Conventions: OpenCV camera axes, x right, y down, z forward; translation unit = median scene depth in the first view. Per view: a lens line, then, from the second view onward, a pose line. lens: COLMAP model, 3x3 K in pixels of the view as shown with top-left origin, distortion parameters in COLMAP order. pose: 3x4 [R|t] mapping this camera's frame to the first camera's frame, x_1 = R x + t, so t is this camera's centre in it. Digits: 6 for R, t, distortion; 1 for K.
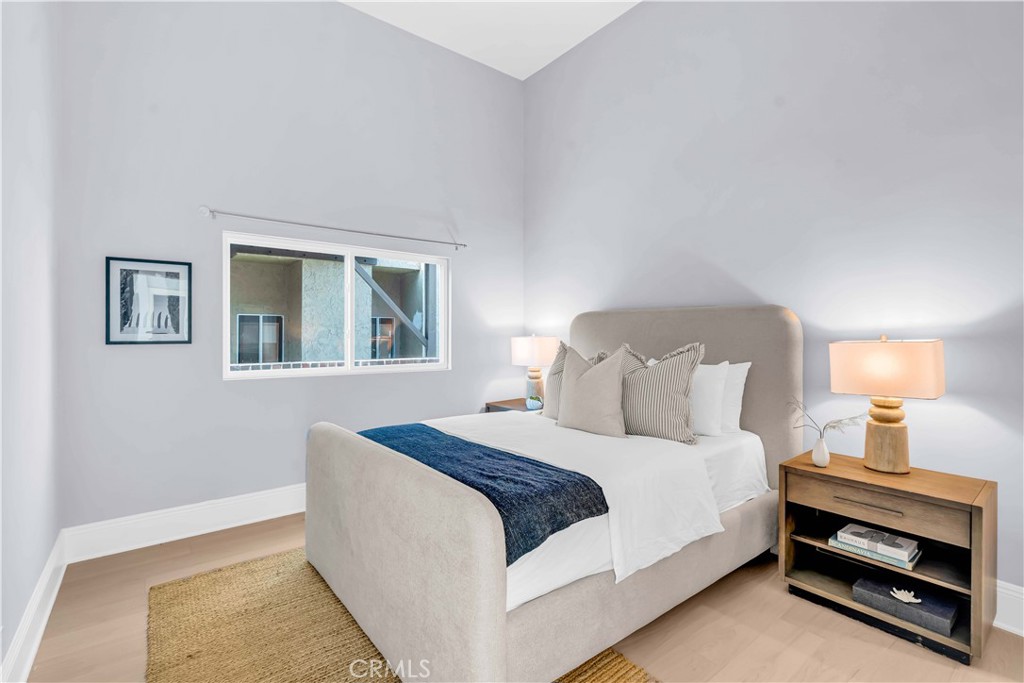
lens RADIAL K [[462.7, 0, 513.0], [0, 462.7, 337.2], [0, 0, 1]] dist [0.003367, -0.000500]
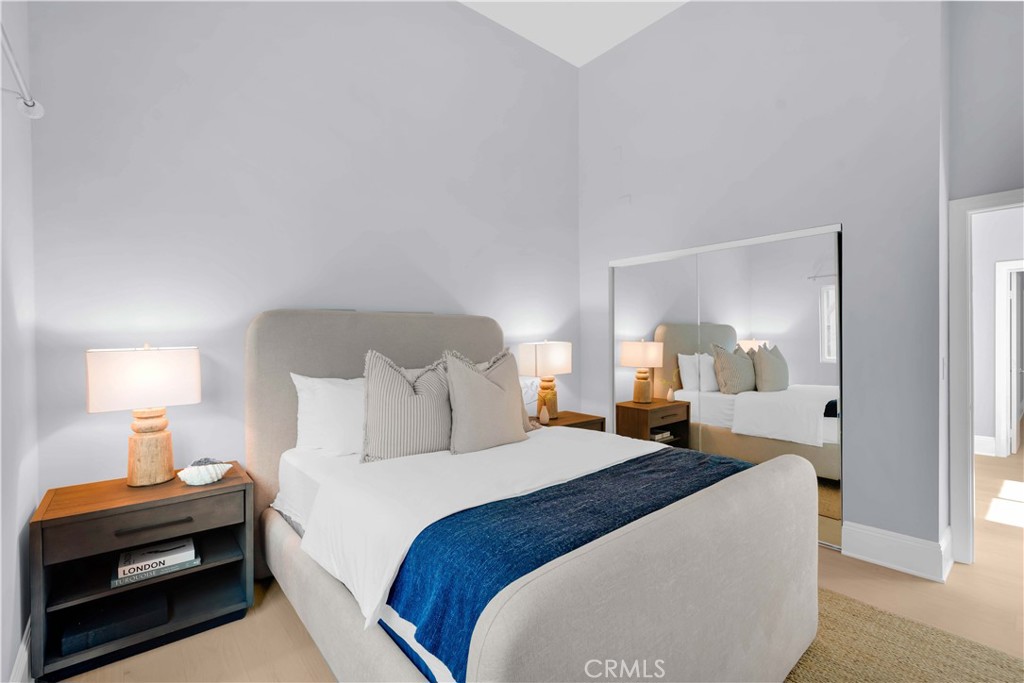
lens RADIAL K [[462.7, 0, 515.7], [0, 462.7, 341.4], [0, 0, 1]] dist [0.003367, -0.000500]
pose [[-0.071756, -0.002726, 0.997418, -0.244570], [0.014995, 0.999880, 0.003812, -0.000448], [-0.997309, 0.015230, -0.071707, 0.342042]]
